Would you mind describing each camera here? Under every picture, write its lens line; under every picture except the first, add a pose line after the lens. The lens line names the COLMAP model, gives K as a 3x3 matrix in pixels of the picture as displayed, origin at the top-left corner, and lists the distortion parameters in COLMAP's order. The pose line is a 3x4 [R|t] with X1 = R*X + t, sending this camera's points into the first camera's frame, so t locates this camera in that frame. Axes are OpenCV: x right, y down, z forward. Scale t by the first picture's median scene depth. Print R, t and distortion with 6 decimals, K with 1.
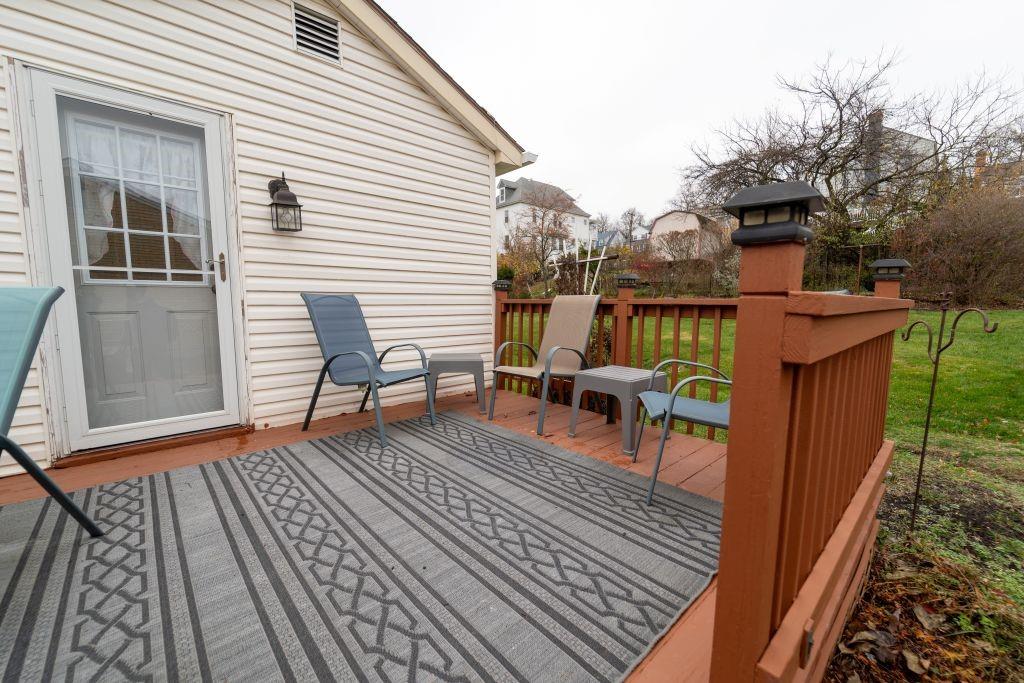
lens RADIAL K [[414.6, 0, 510.6], [0, 414.6, 340.6], [0, 0, 1]] dist [0.000078, -0.000028]
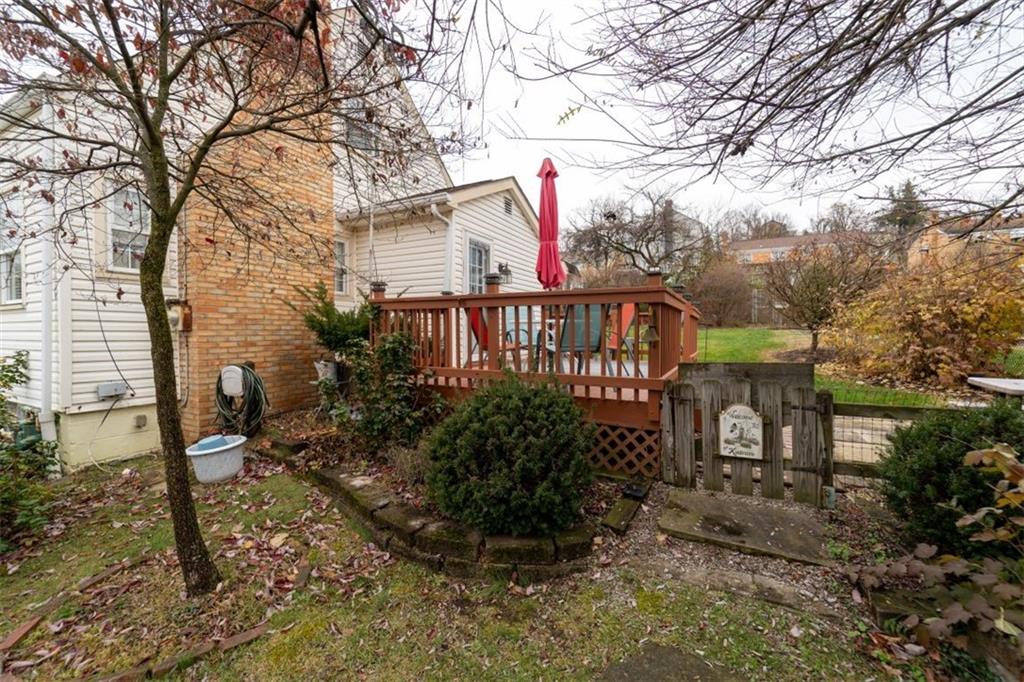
lens RADIAL K [[414.6, 0, 513.5], [0, 414.6, 338.2], [0, 0, 1]] dist [0.000078, -0.000028]
pose [[0.937714, -0.005387, 0.347366, -0.228694], [0.032551, 0.996844, -0.072410, 0.041426], [-0.345880, 0.079207, 0.934930, -0.226295]]
